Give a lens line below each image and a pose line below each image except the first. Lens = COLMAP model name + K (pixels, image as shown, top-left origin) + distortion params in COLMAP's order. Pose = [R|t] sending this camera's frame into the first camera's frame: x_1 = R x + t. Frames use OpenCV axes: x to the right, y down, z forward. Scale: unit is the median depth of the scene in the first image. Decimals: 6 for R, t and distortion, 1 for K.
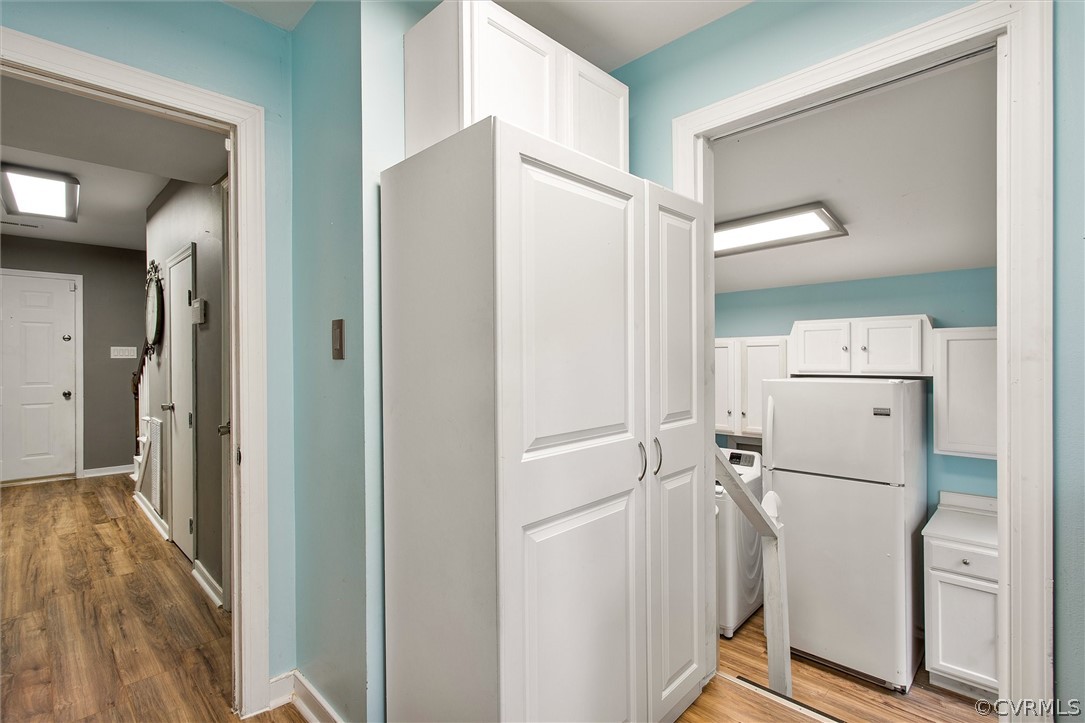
lens RADIAL K [[513.4, 0, 542.5], [0, 513.4, 361.5], [0, 0, 1]] dist [-0.002462, 0.000698]
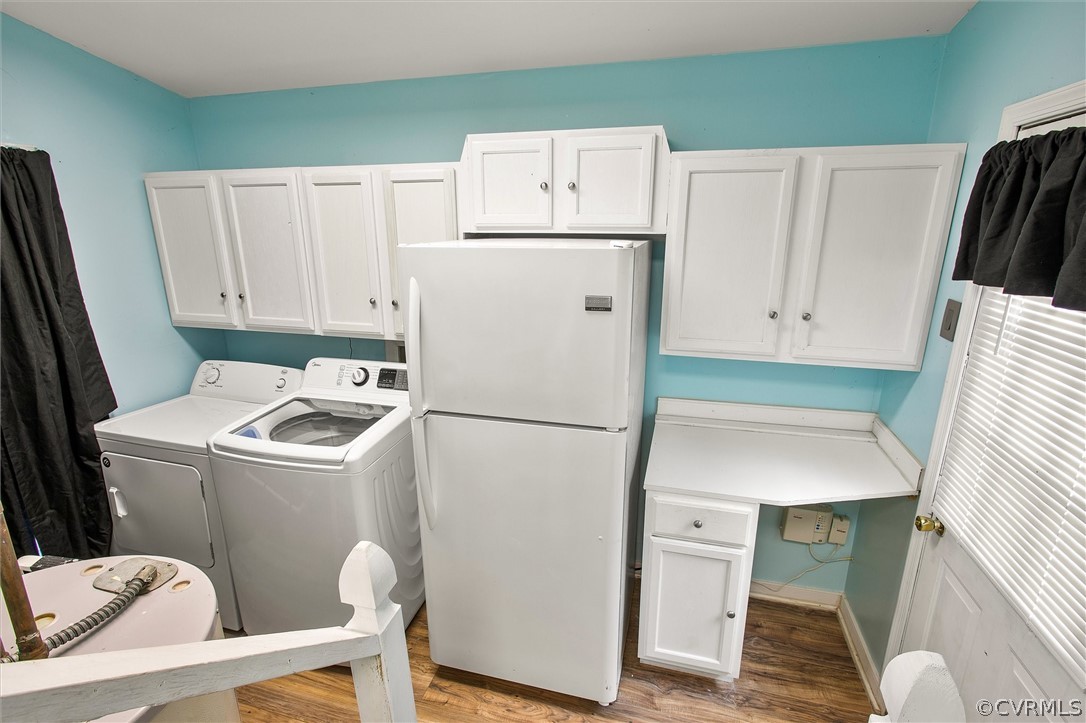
lens RADIAL K [[513.9, 0, 543.0], [0, 513.9, 361.5], [0, 0, 1]] dist [-0.002462, 0.000698]
pose [[0.877038, -0.124470, 0.464018, 0.319391], [-0.002075, 0.964865, 0.262740, 0.014335], [-0.480417, -0.231395, 0.845964, 0.503744]]
